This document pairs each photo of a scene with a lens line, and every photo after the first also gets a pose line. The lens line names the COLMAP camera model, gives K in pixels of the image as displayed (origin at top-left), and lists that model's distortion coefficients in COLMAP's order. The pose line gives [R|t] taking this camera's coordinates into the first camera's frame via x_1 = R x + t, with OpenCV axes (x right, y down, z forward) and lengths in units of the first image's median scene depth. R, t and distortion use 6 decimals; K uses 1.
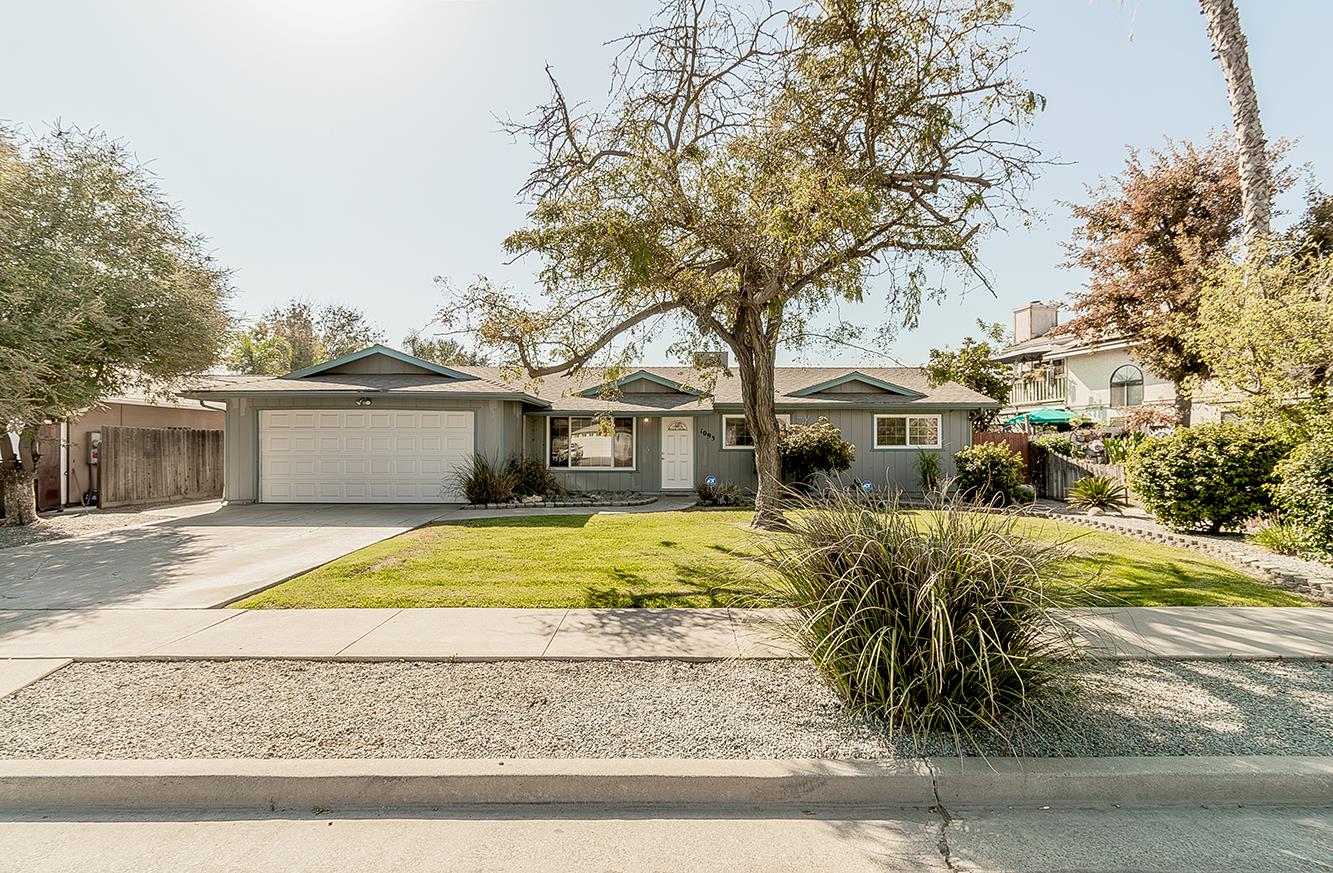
lens RADIAL K [[629.6, 0, 667.4], [0, 629.6, 440.7], [0, 0, 1]] dist [0.000642, 0.000115]
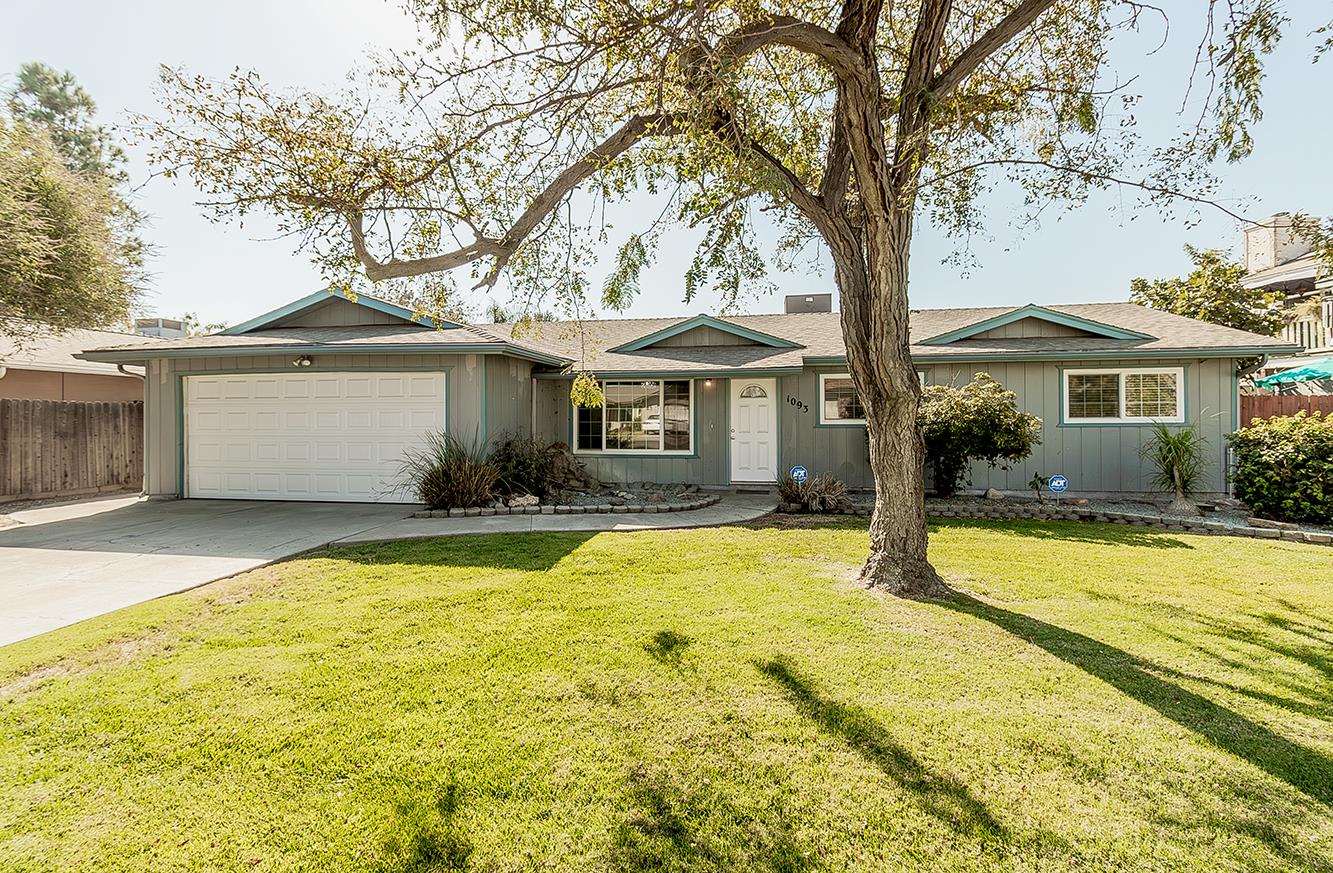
lens RADIAL K [[602.7, 0, 666.6], [0, 602.7, 414.0], [0, 0, 1]] dist [0.001288, 0.000290]
pose [[0.982349, -0.006028, -0.186959, 0.051925], [0.006406, 0.999978, 0.001419, 0.000258], [0.186947, -0.002592, 0.982367, 0.363813]]
